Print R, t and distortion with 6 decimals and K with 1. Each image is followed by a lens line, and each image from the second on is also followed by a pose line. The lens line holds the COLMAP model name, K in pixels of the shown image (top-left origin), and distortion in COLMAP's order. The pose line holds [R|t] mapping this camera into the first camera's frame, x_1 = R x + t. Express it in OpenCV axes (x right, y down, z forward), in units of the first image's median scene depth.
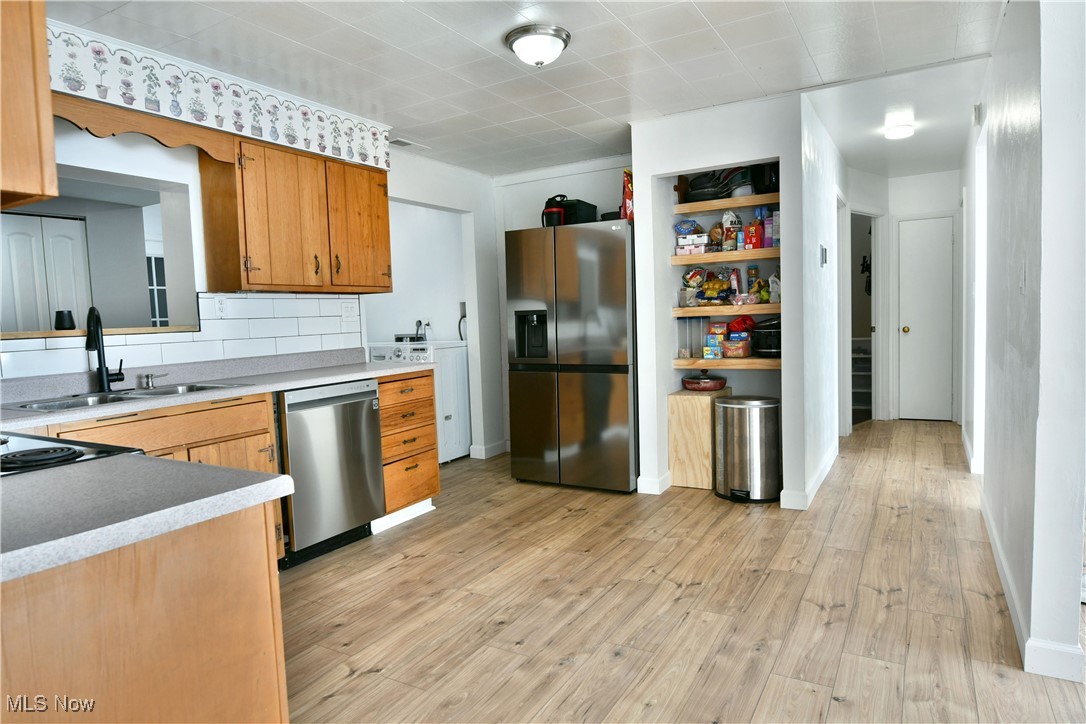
lens RADIAL K [[658.6, 0, 534.9], [0, 658.6, 372.1], [0, 0, 1]] dist [-0.020497, -0.000162]
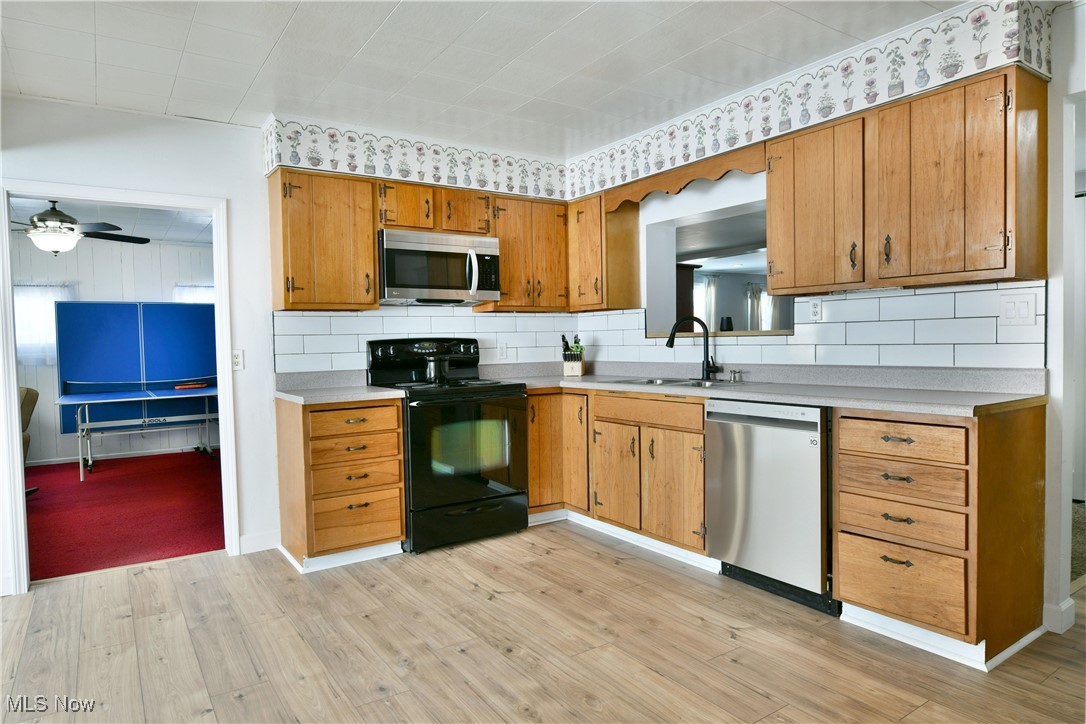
lens RADIAL K [[658.6, 0, 545.3], [0, 658.6, 375.0], [0, 0, 1]] dist [-0.020497, -0.000162]
pose [[-0.429185, 0.090689, -0.898652, 0.586726], [-0.042194, 0.991847, 0.120245, -0.108619], [0.902231, 0.089525, -0.421859, 1.094666]]
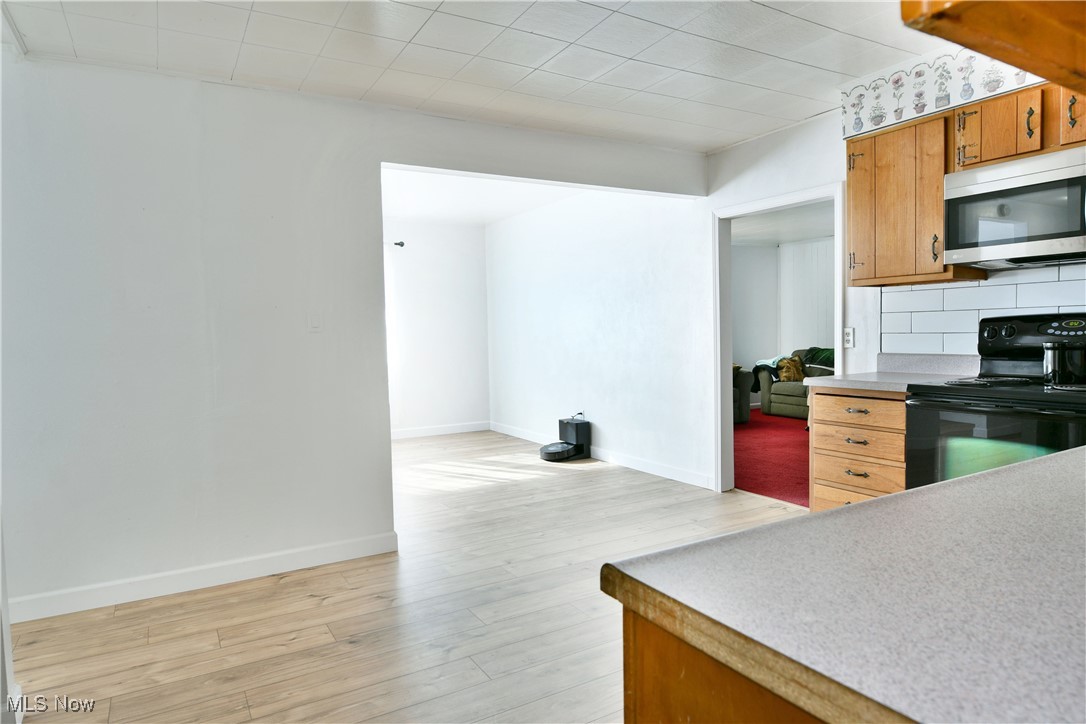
lens RADIAL K [[658.6, 0, 508.2], [0, 658.6, 381.2], [0, 0, 1]] dist [-0.020497, -0.000162]
pose [[-0.847855, 0.019466, 0.529870, -0.270429], [0.104383, 0.985898, 0.130805, -0.113618], [-0.519852, 0.166213, -0.837930, 1.411932]]
